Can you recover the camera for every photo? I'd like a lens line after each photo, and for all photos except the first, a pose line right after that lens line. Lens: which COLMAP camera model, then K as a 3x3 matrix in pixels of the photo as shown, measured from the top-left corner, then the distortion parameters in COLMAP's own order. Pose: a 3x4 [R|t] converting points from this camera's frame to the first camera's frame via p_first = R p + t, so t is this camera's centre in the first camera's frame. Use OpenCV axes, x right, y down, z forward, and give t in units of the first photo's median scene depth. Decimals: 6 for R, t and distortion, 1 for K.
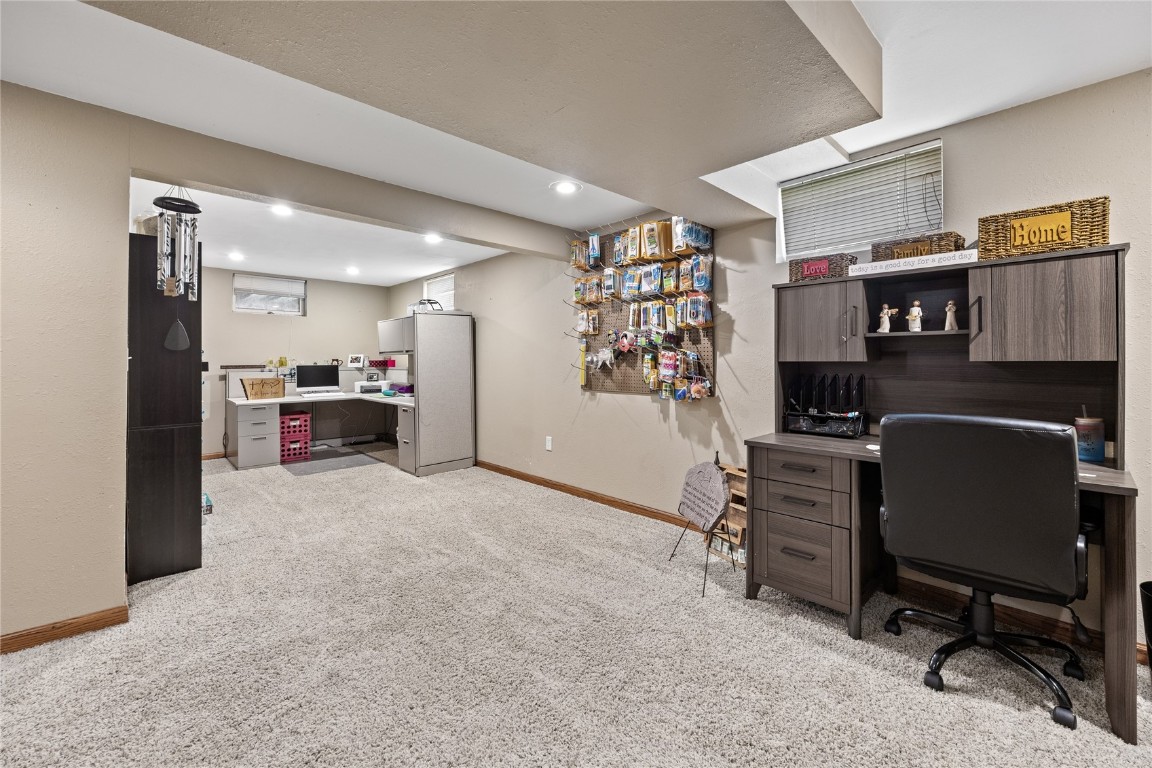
lens RADIAL K [[472.7, 0, 577.2], [0, 472.7, 356.3], [0, 0, 1]] dist [0.000764, -0.000122]
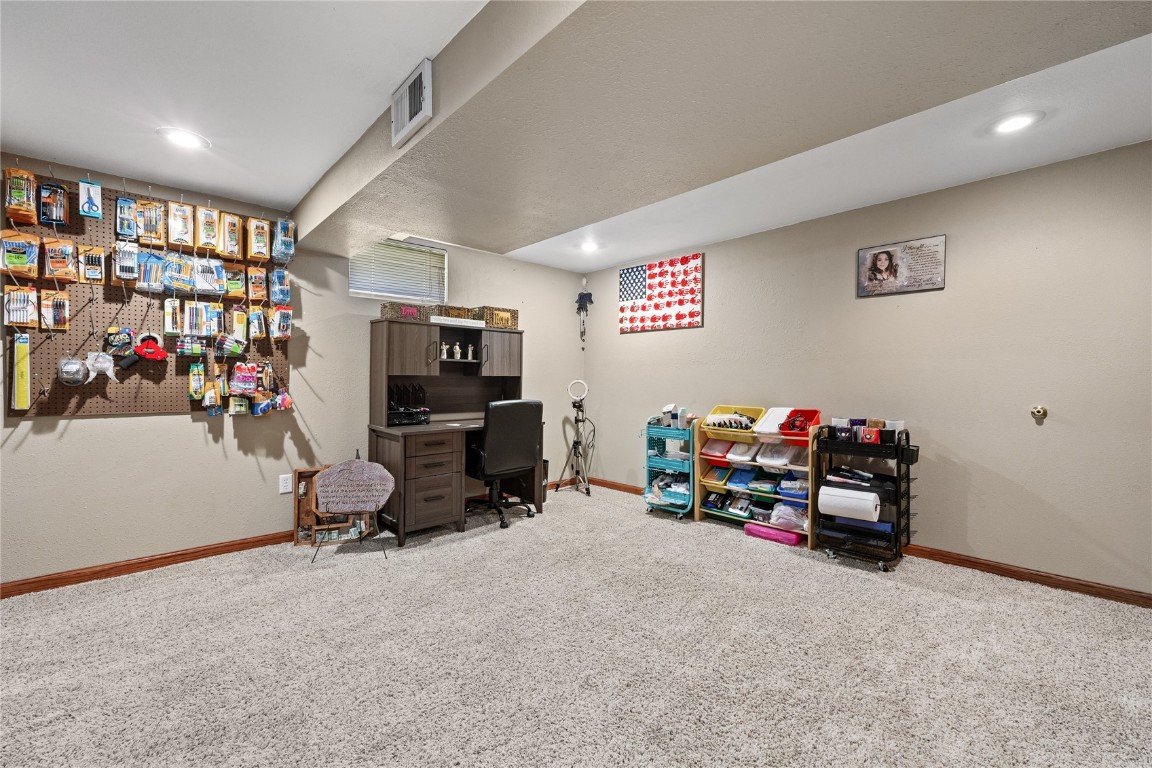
lens RADIAL K [[472.7, 0, 571.4], [0, 472.7, 381.9], [0, 0, 1]] dist [0.000764, -0.000122]
pose [[0.025048, -0.008759, 0.999648, -0.833880], [-0.020111, 0.999755, 0.009264, 0.006674], [-0.999484, -0.020336, 0.024866, 0.398239]]
